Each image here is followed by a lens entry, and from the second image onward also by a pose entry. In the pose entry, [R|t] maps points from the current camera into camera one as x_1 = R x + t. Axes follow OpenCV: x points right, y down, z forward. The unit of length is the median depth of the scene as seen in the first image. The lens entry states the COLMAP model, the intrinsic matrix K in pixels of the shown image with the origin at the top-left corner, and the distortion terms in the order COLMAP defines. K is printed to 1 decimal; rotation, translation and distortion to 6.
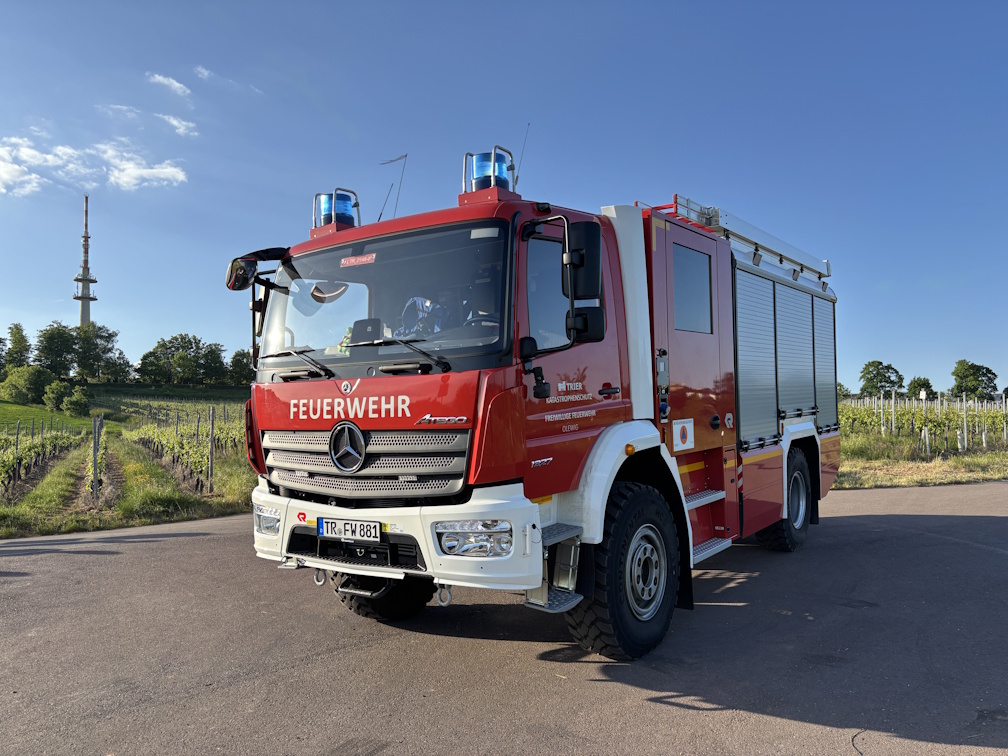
lens RADIAL K [[758.7, 0, 504.0], [0, 758.7, 378.0], [0, 0, 1]] dist [-0.004515, -0.000689]
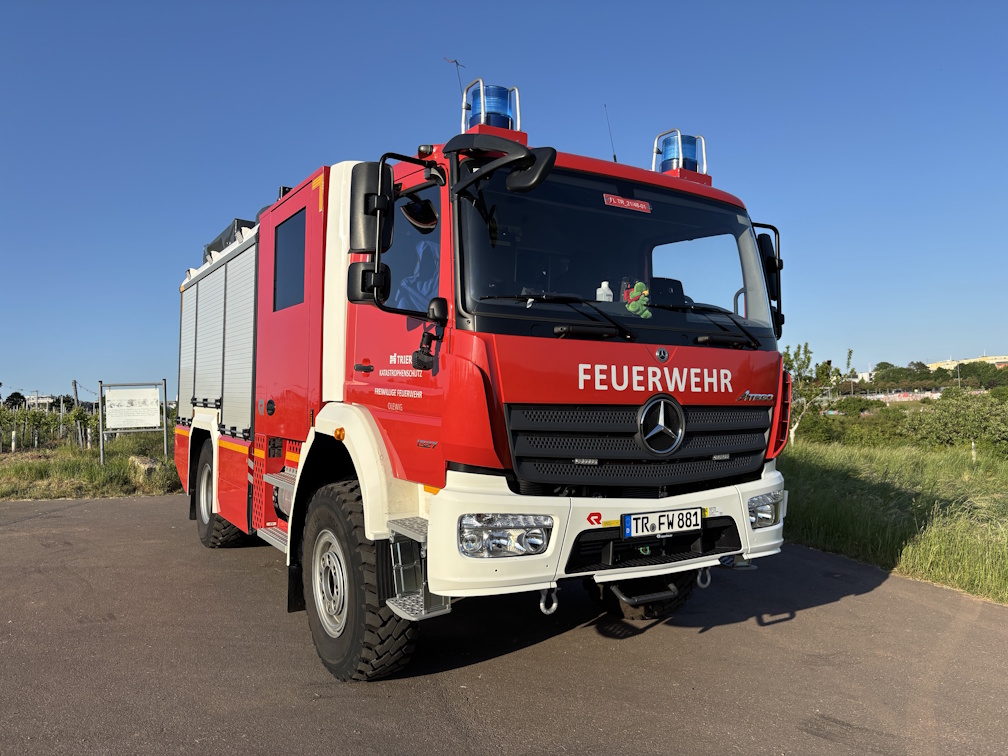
lens RADIAL K [[758.7, 0, 504.0], [0, 758.7, 378.0], [0, 0, 1]] dist [-0.004515, -0.000689]
pose [[0.445136, 0.045845, 0.894288, -1.051111], [-0.065121, 0.997702, -0.018732, 0.066291], [-0.893092, -0.049899, 0.447099, 0.789710]]
